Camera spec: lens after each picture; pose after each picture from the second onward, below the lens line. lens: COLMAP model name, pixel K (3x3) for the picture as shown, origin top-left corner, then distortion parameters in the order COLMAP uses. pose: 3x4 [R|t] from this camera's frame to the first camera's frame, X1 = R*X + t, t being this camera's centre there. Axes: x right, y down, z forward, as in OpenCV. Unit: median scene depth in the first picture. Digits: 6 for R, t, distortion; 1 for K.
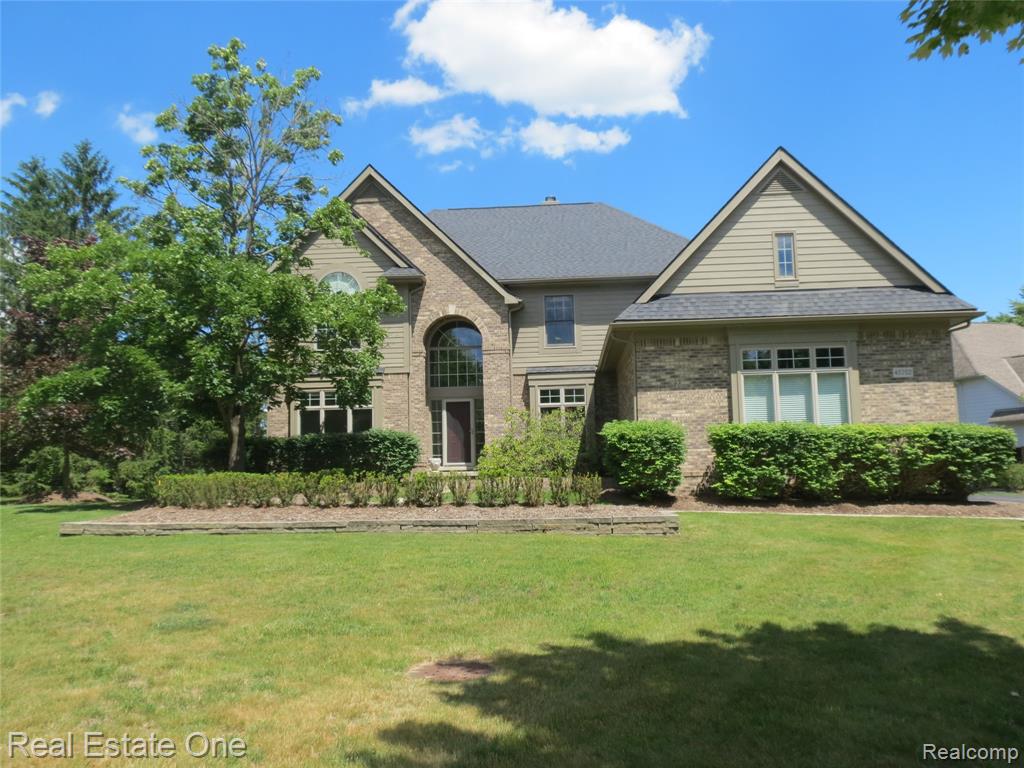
lens RADIAL K [[866.3, 0, 511.6], [0, 866.3, 385.1], [0, 0, 1]] dist [-0.005970, 0.001444]
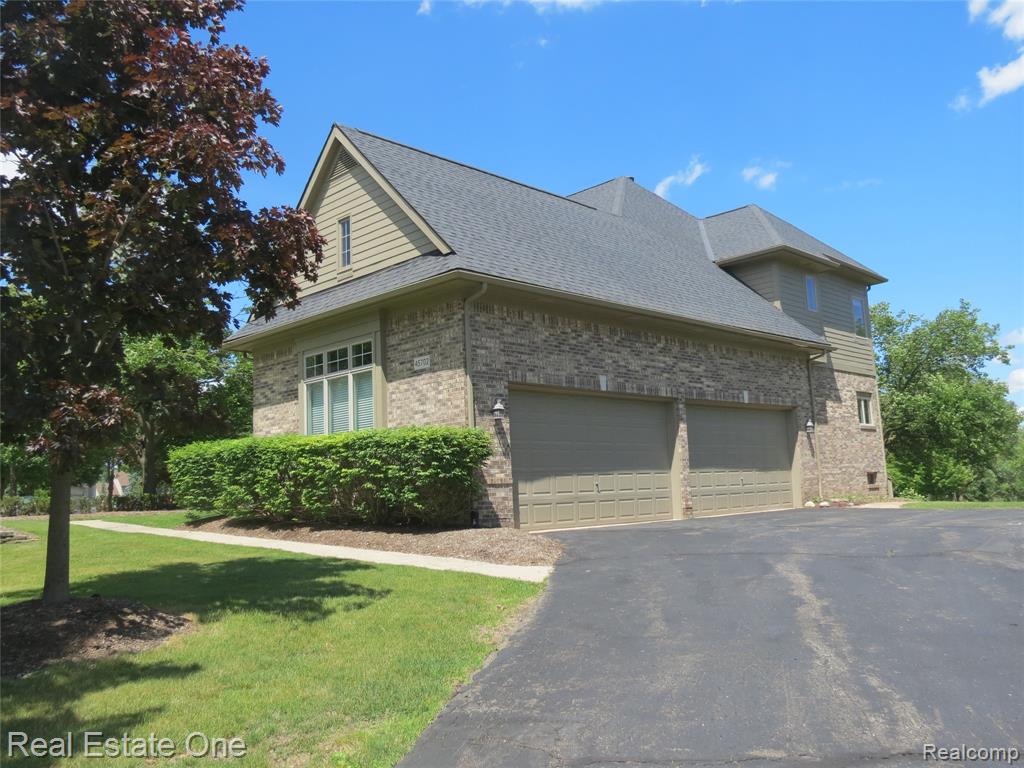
lens RADIAL K [[866.3, 0, 511.4], [0, 866.3, 382.3], [0, 0, 1]] dist [-0.005970, 0.001444]
pose [[0.736771, -0.091627, -0.669905, 1.041668], [0.086004, 0.995428, -0.041562, 0.043217], [0.670650, -0.026993, 0.741282, 0.467413]]
